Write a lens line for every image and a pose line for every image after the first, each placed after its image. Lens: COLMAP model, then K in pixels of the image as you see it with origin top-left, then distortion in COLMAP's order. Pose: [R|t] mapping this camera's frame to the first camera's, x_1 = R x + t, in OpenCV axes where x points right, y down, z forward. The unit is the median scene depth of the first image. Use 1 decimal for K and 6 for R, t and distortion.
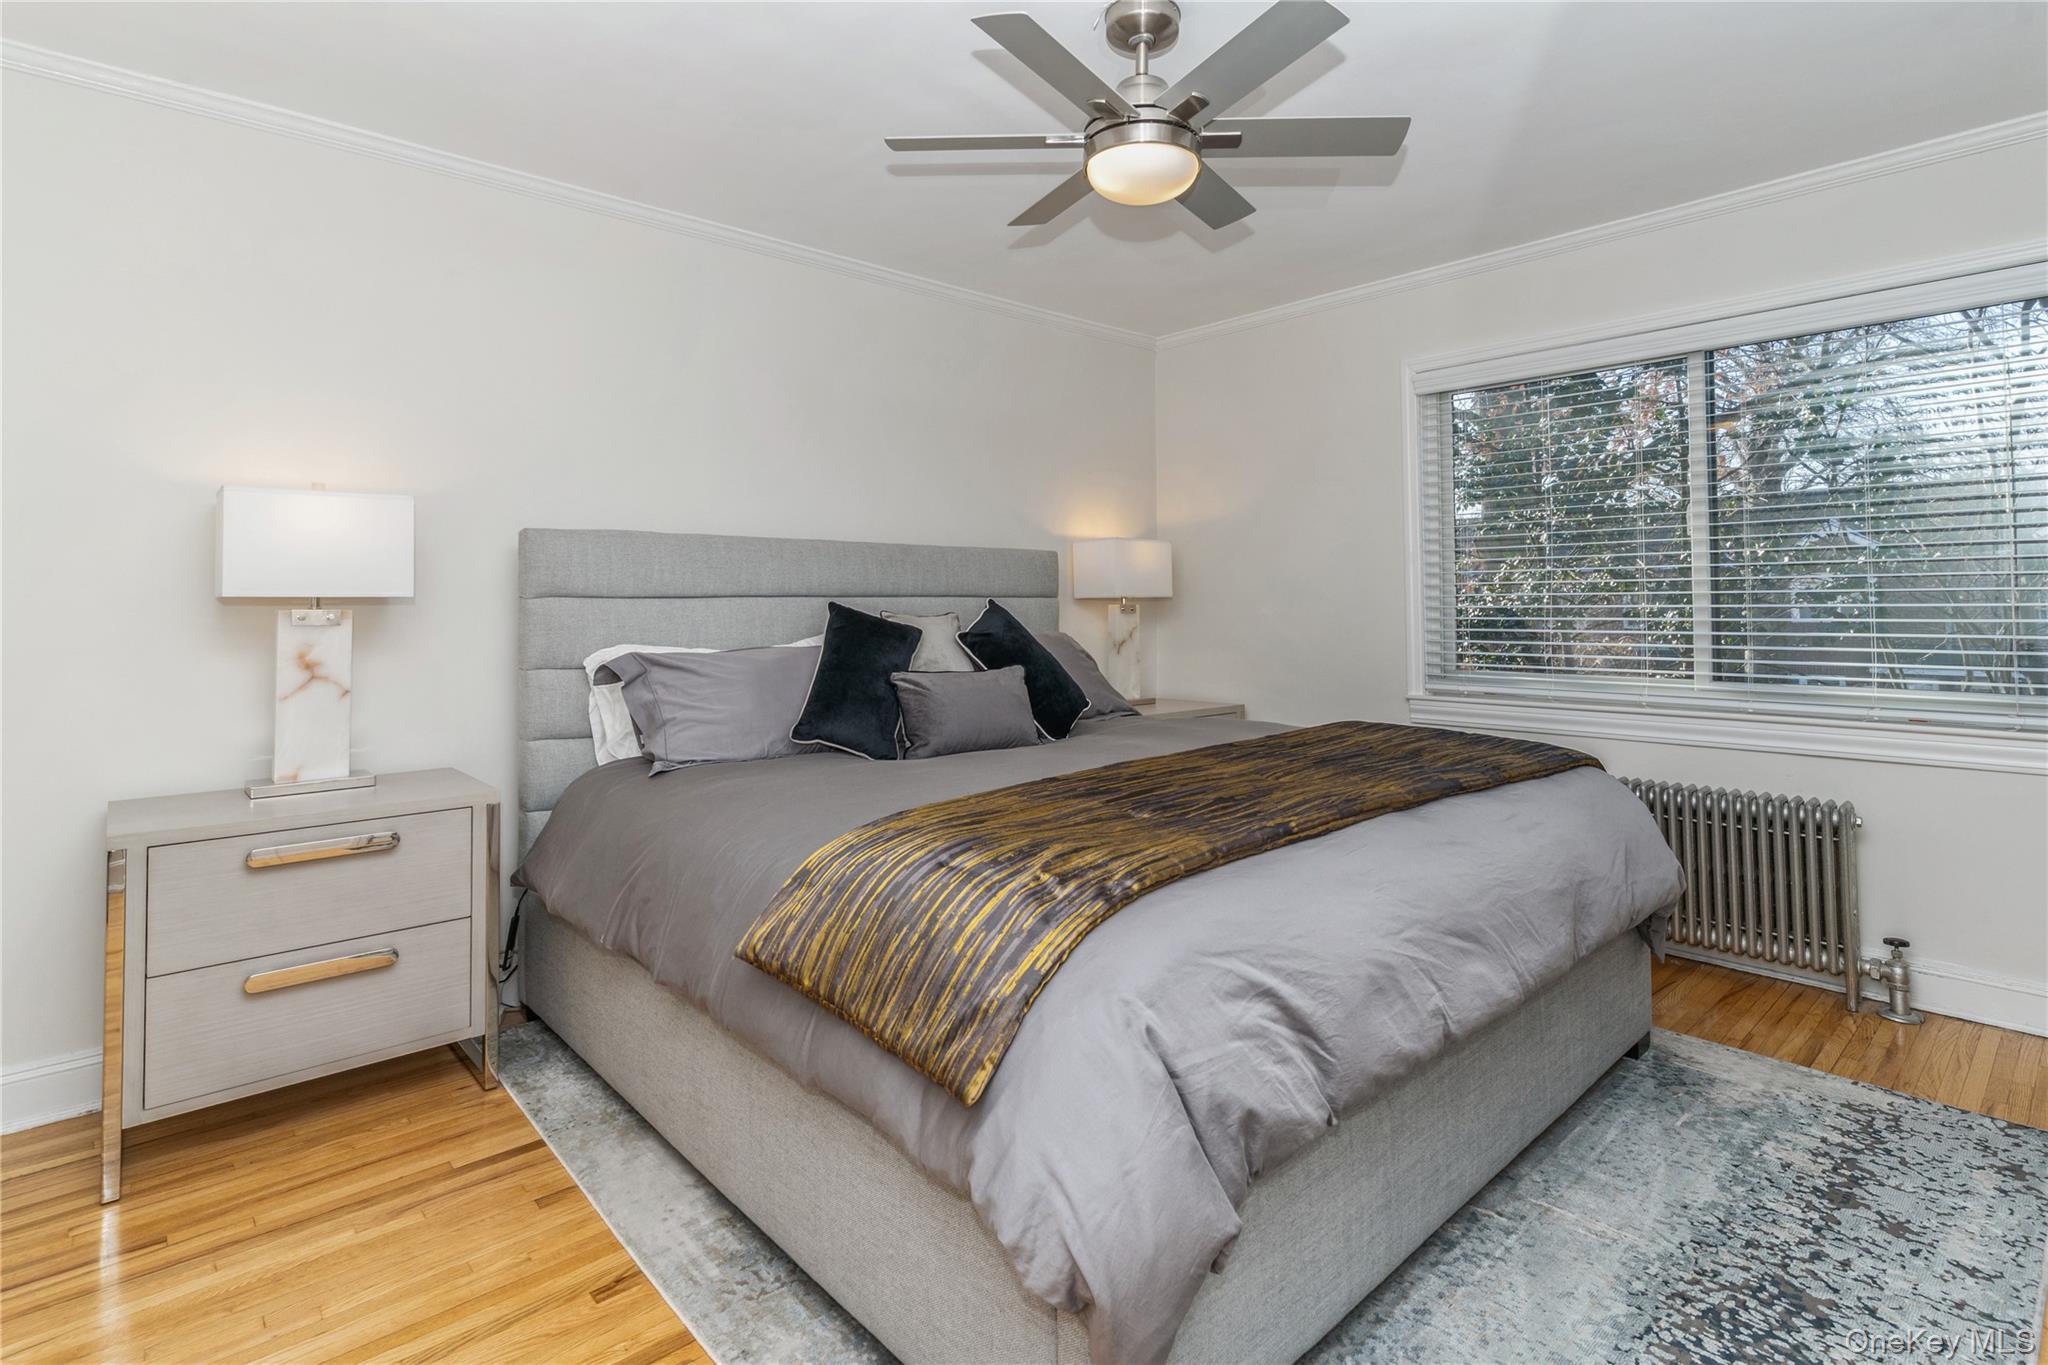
lens RADIAL K [[996.6, 0, 1019.9], [0, 996.6, 577.1], [0, 0, 1]] dist [-0.000408, -0.000075]
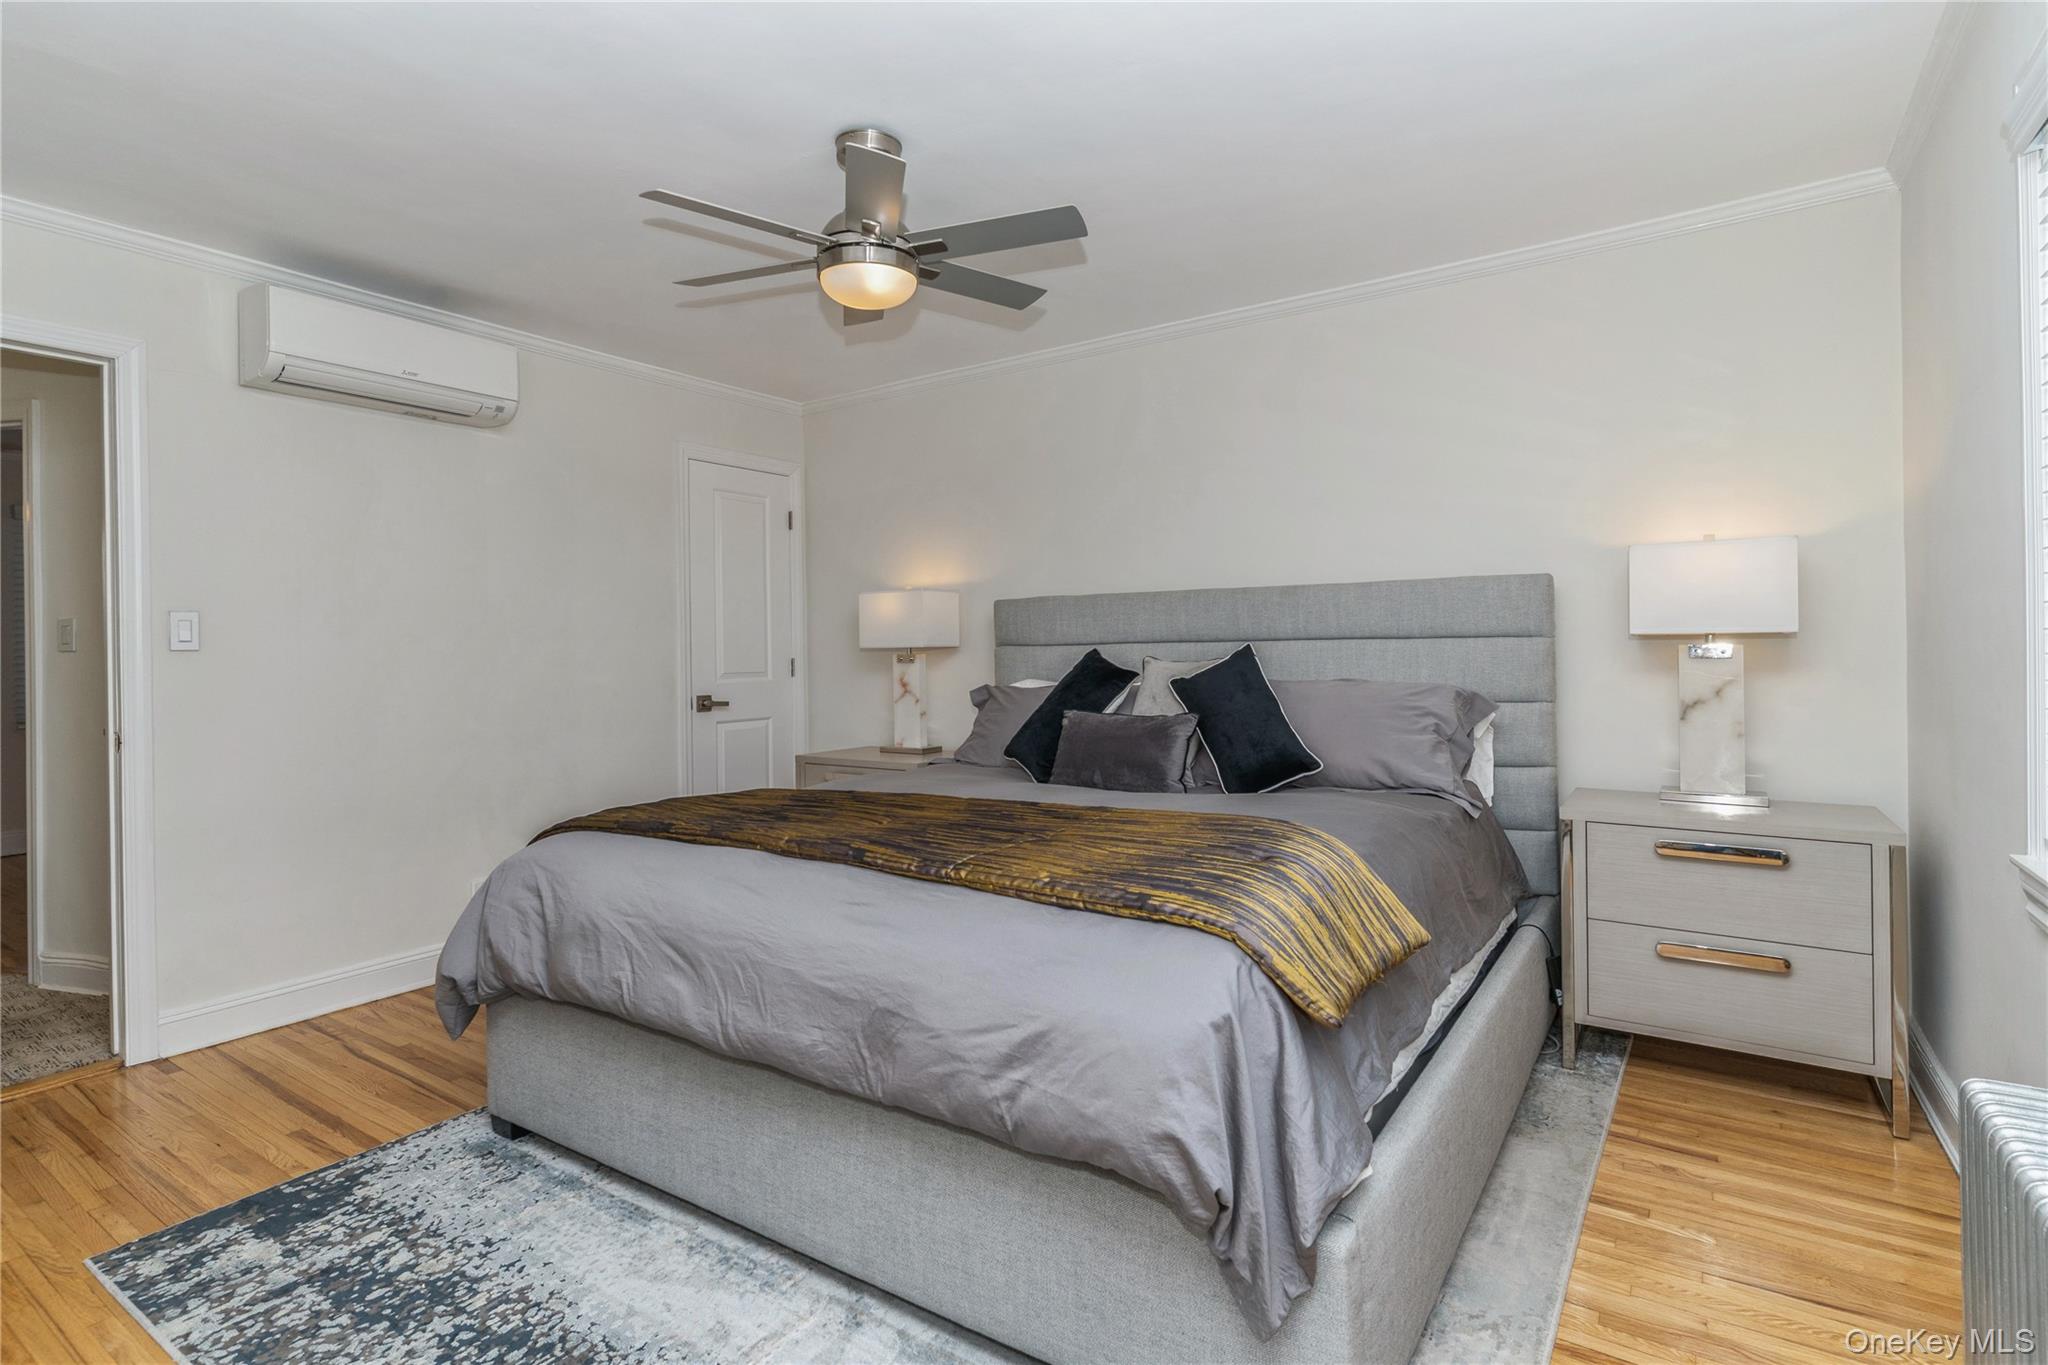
lens RADIAL K [[980.8, 0, 1017.3], [0, 980.8, 660.3], [0, 0, 1]] dist [-0.000053, -0.000160]
pose [[0.244510, 0.009674, -0.969598, 0.953231], [0.037147, 0.999123, 0.019336, 0.014486], [0.968935, -0.040745, 0.243936, 0.663688]]
